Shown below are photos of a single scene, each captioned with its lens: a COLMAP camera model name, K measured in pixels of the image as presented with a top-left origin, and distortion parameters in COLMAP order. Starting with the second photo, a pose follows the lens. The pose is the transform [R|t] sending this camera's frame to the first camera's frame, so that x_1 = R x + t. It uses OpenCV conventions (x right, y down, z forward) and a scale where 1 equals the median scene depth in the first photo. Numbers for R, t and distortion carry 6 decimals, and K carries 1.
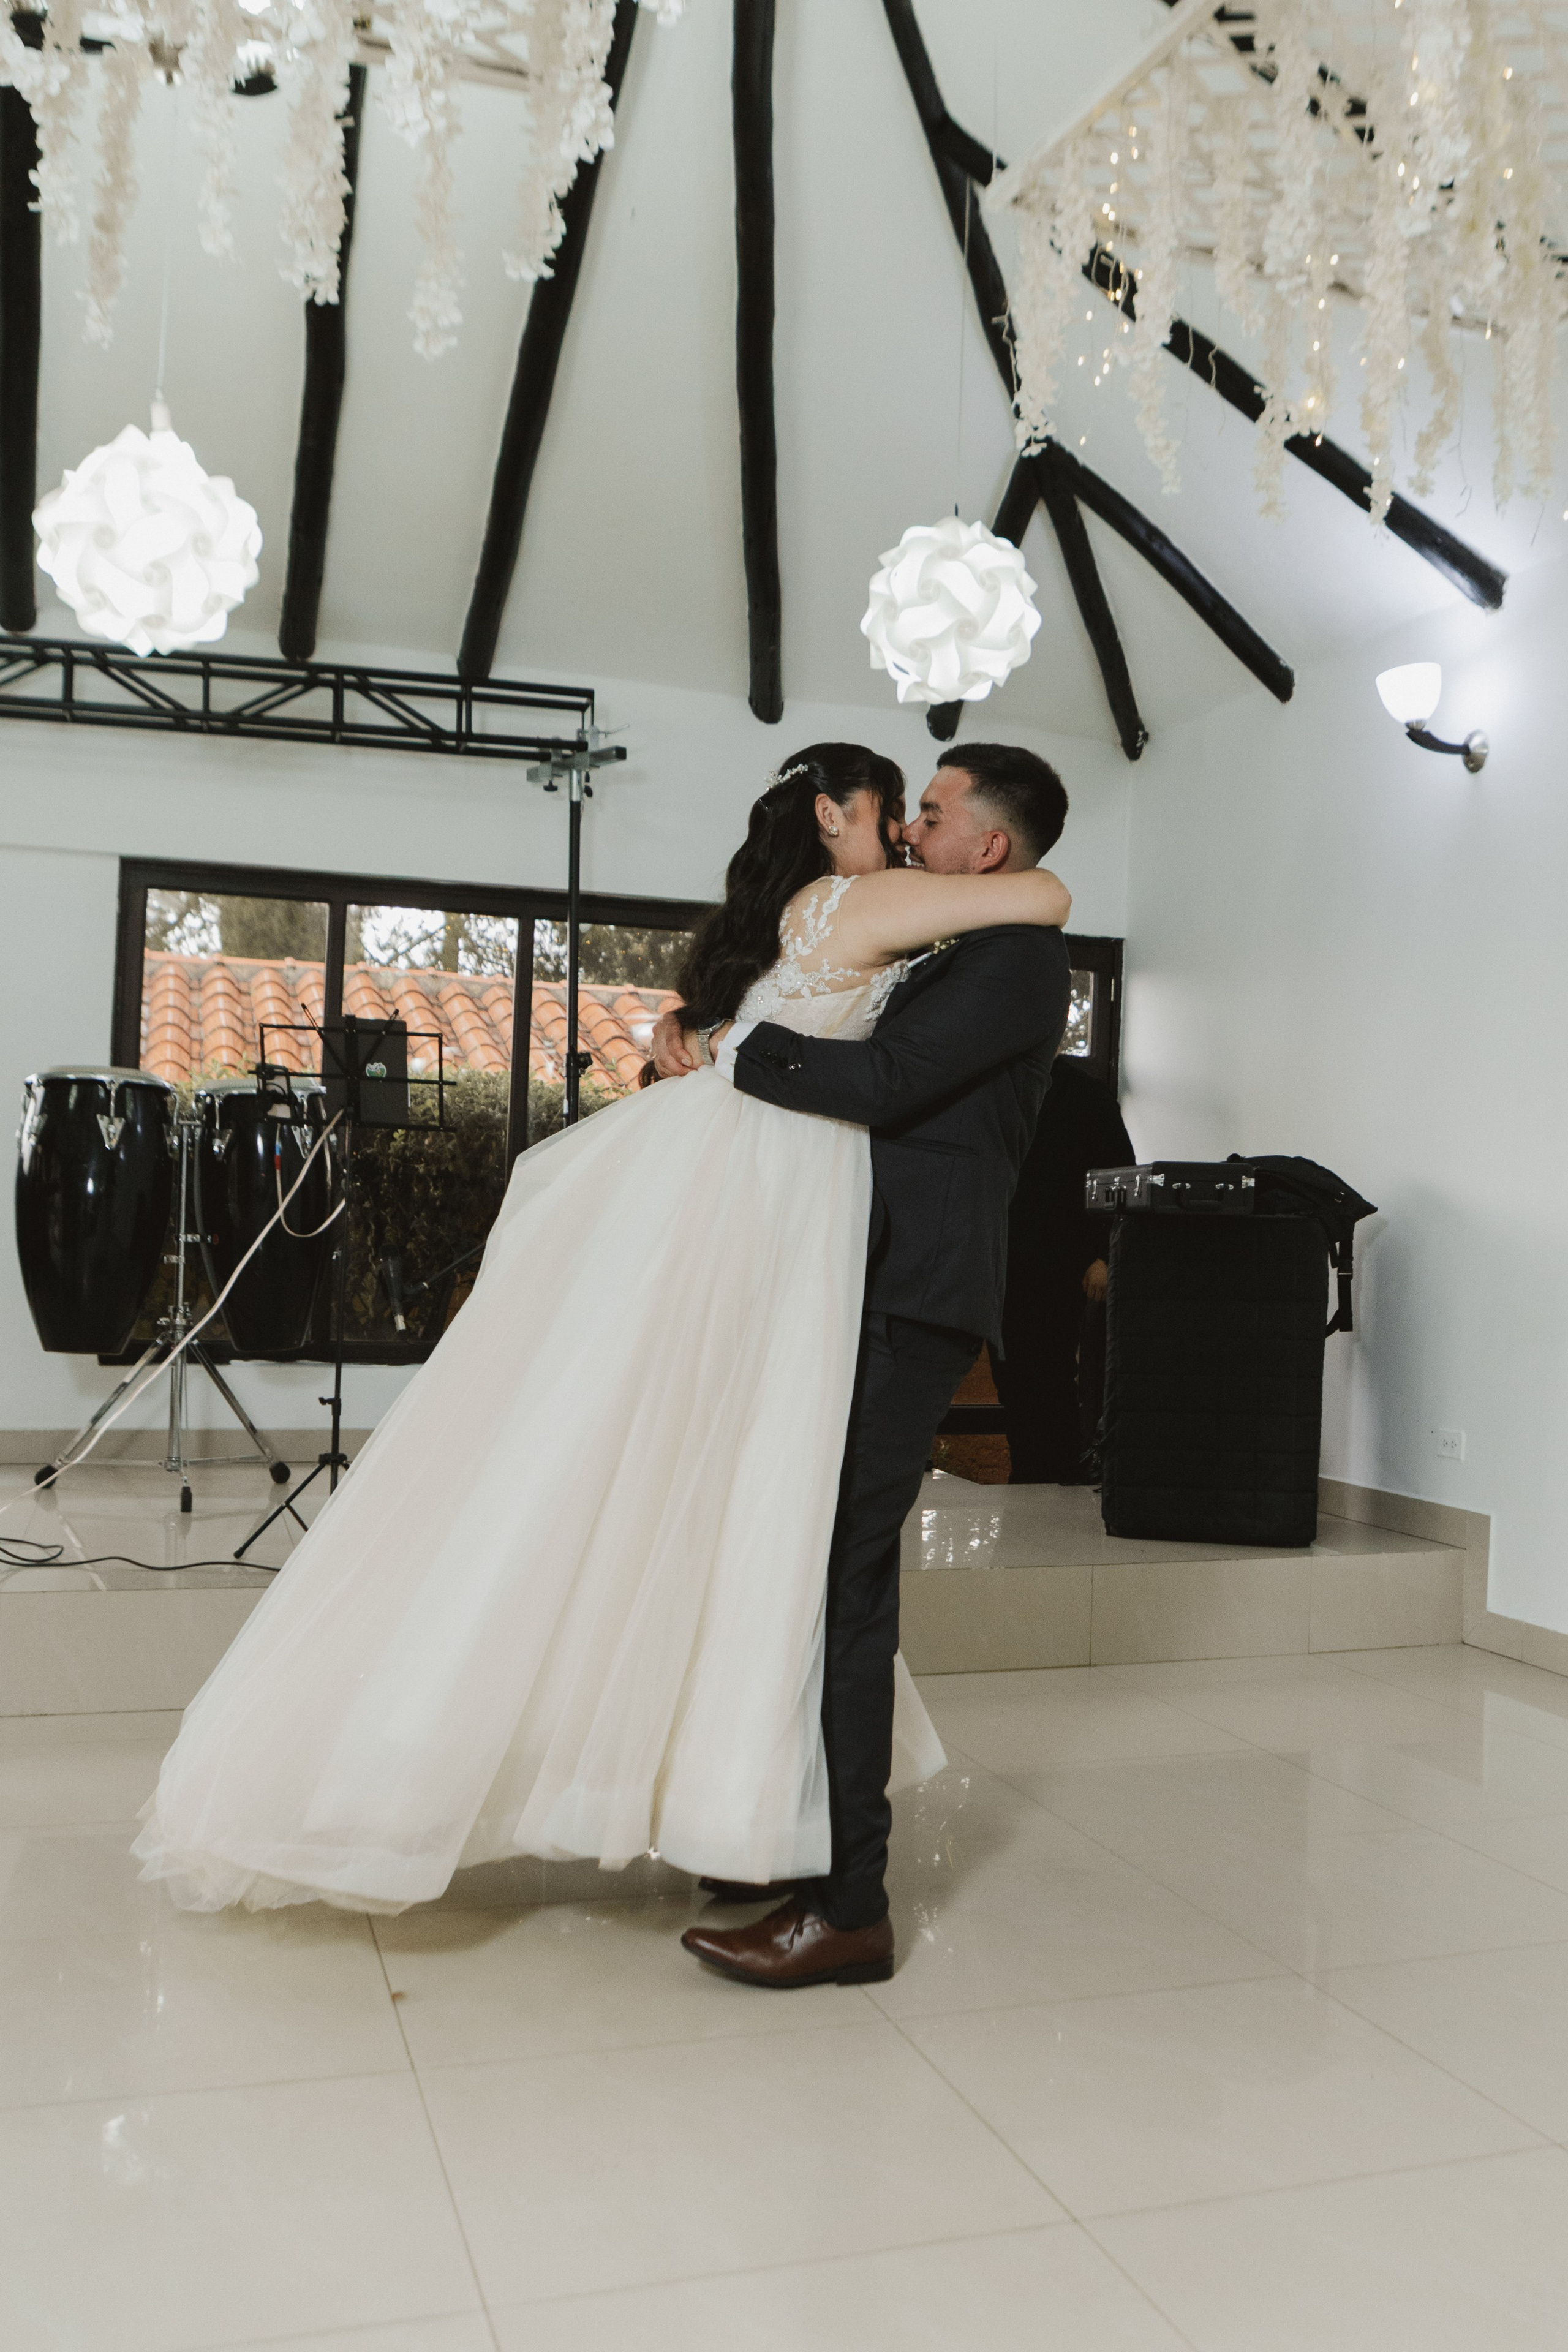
lens RADIAL K [[2221.5, 0, 1030.8], [0, 2221.5, 1181.6], [0, 0, 1]] dist [-0.046540, 0.000000]
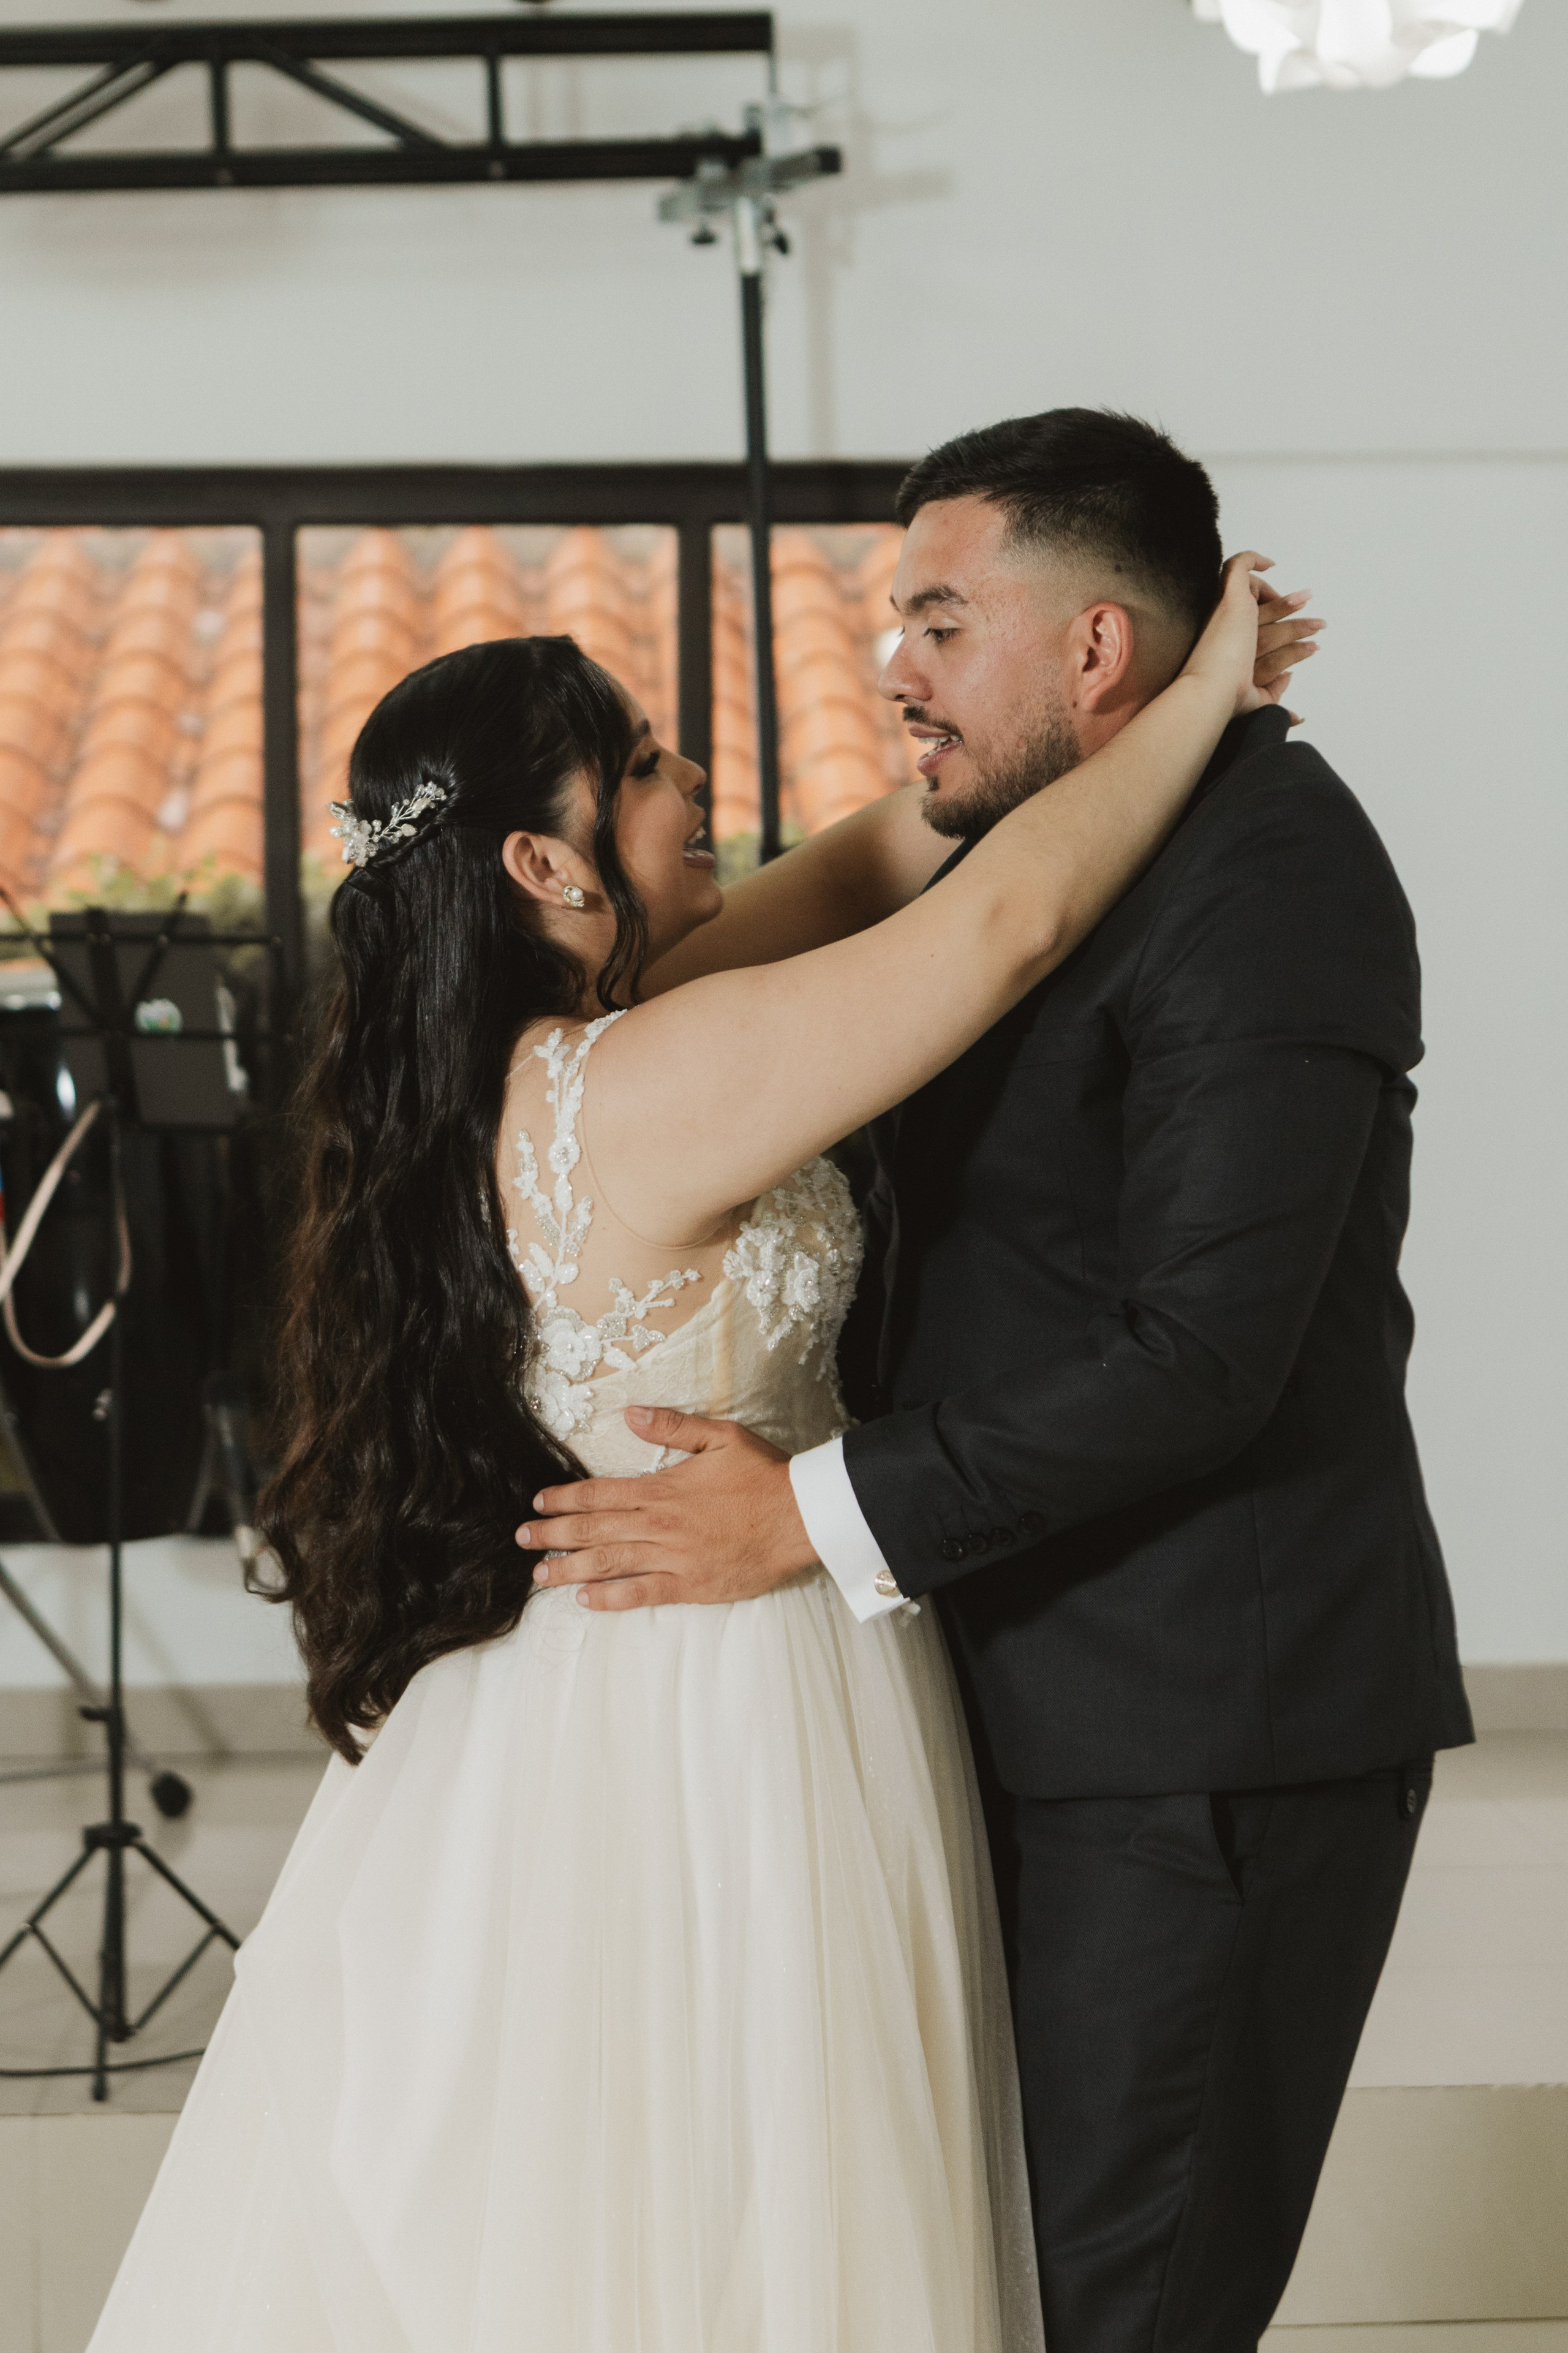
lens RADIAL K [[5712.8, 0, 789.0], [0, 5712.8, 1157.2], [0, 0, 1]] dist [0.021397, 0.000000]
pose [[0.941538, -0.021985, -0.336188, 0.224911], [0.046412, 0.996819, 0.064797, -0.087760], [0.333694, -0.076612, 0.939563, -0.094579]]
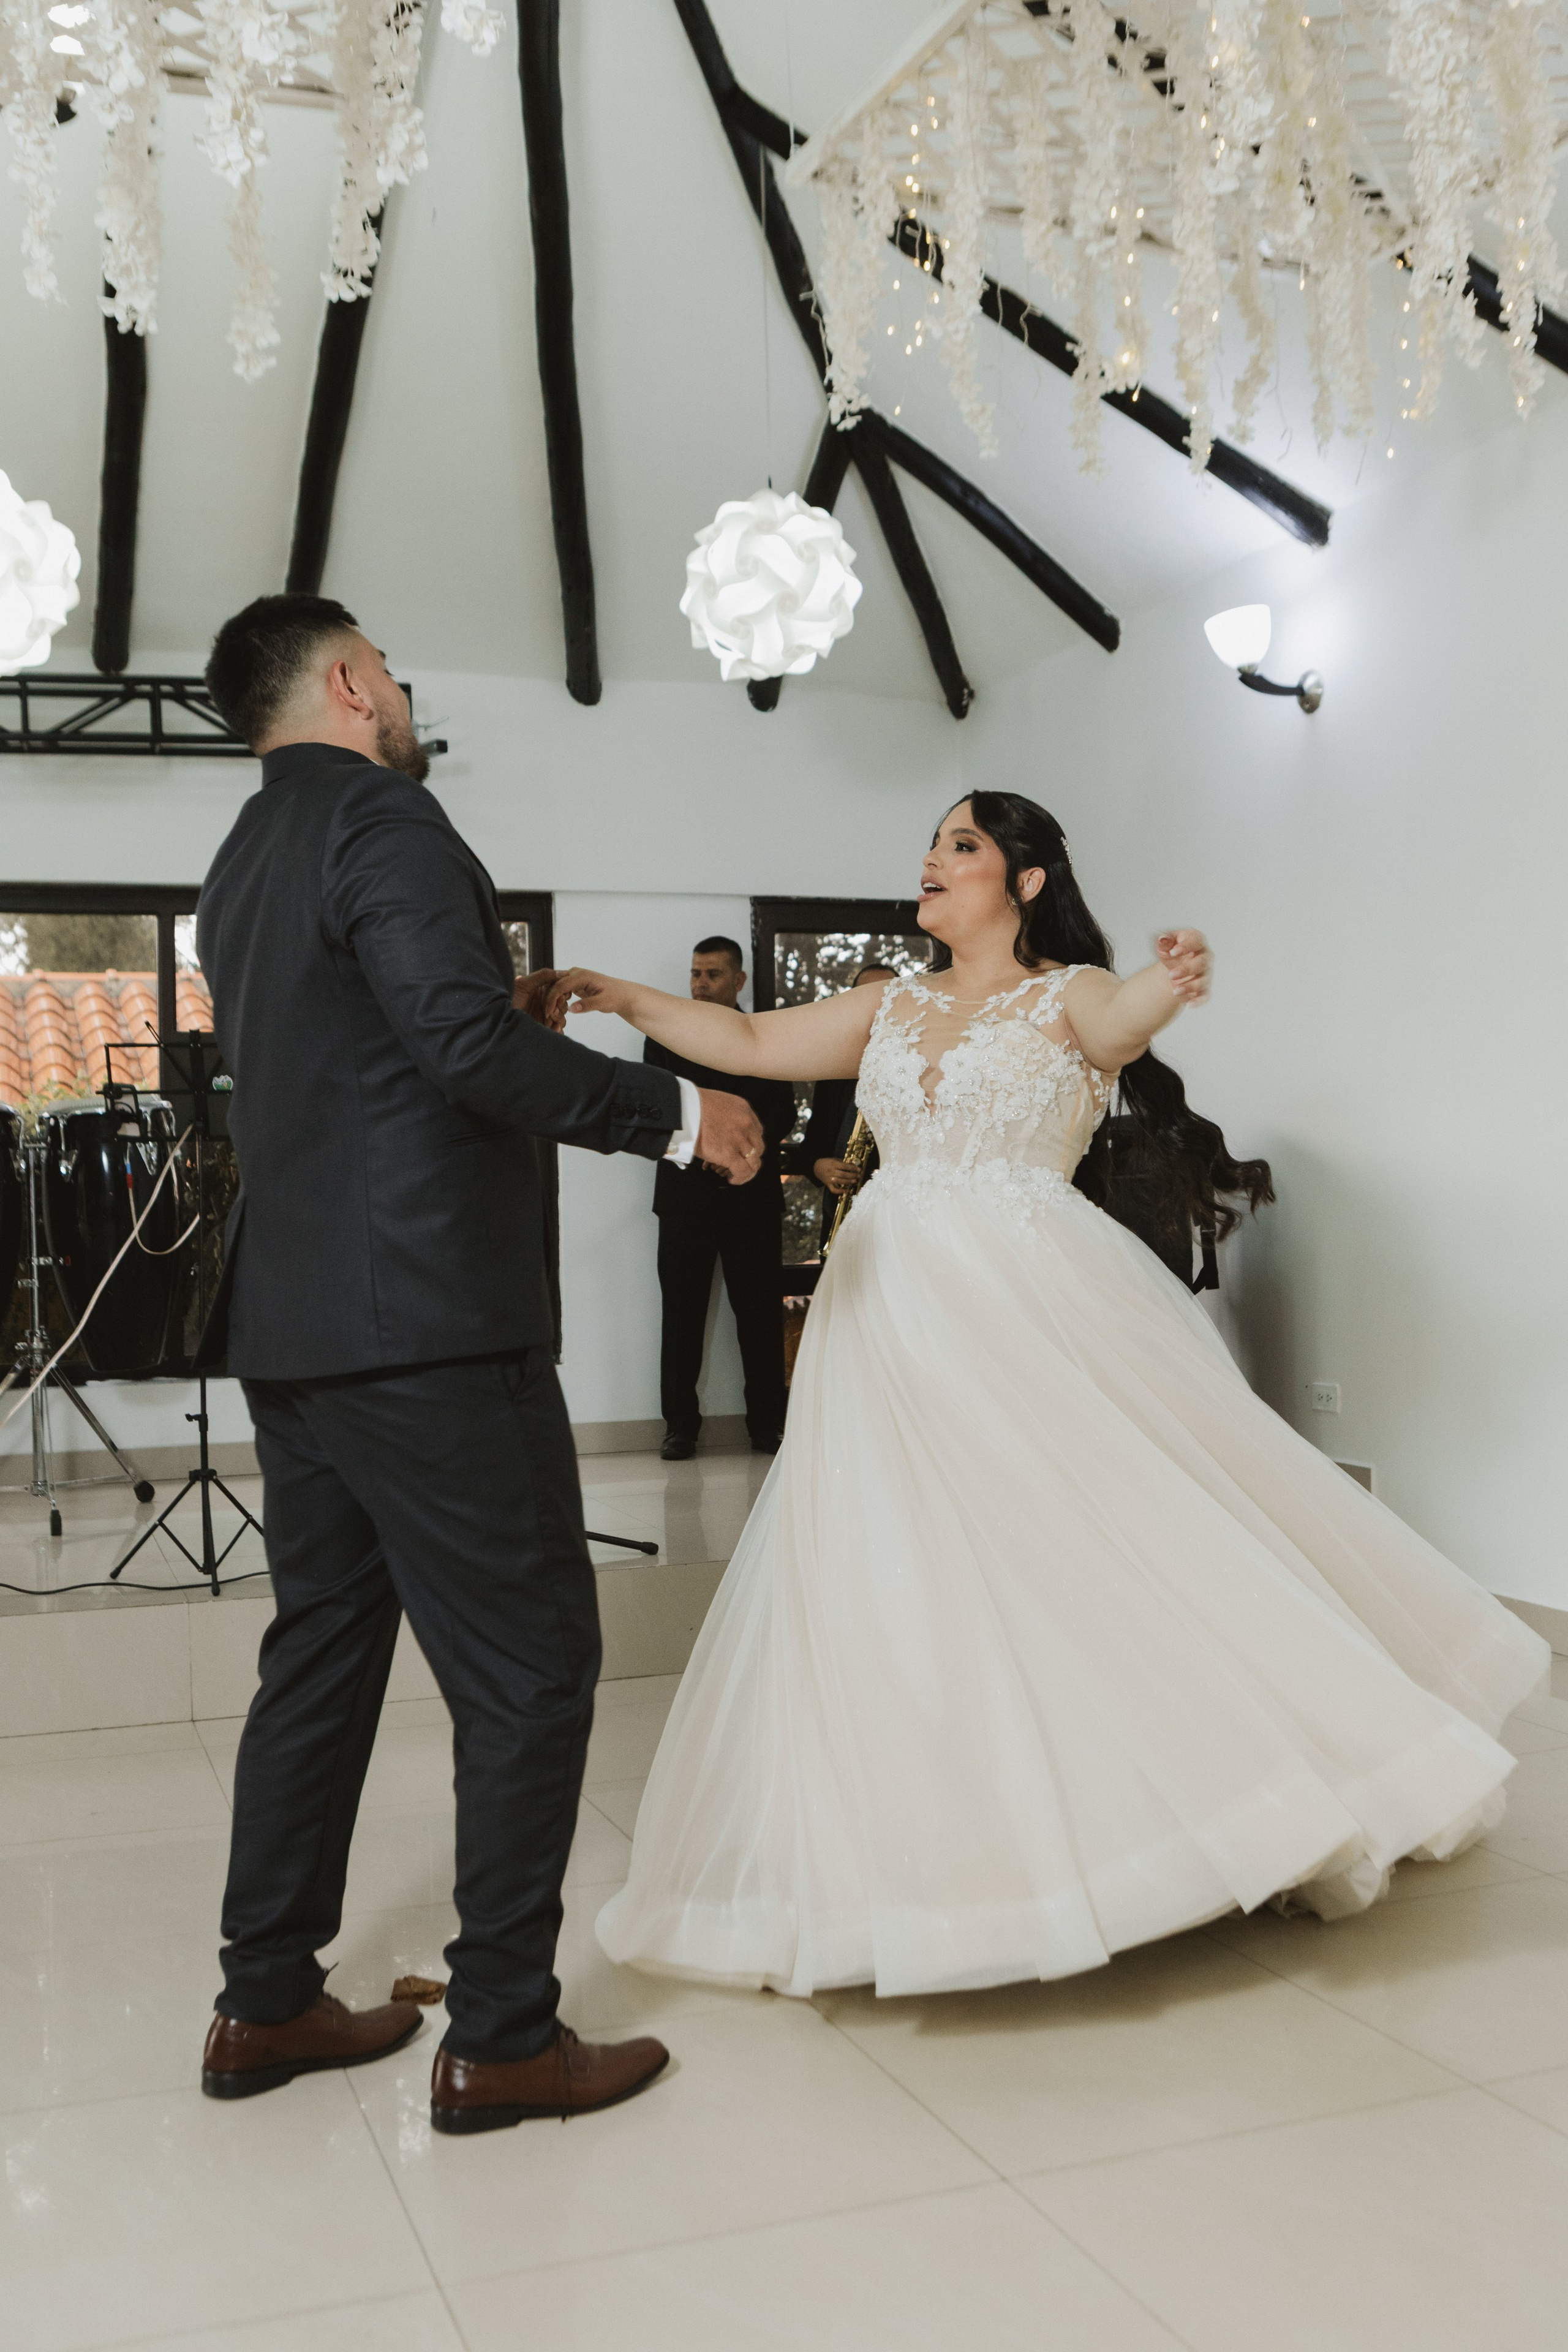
lens RADIAL K [[2302.8, 0, 800.8], [0, 2302.8, 1163.3], [0, 0, 1]] dist [-0.063107, 0.000000]
pose [[0.997898, -0.057496, -0.029894, -0.006765], [0.057644, 0.998329, 0.004091, -0.003382], [0.029609, -0.005806, 0.999545, -0.024100]]
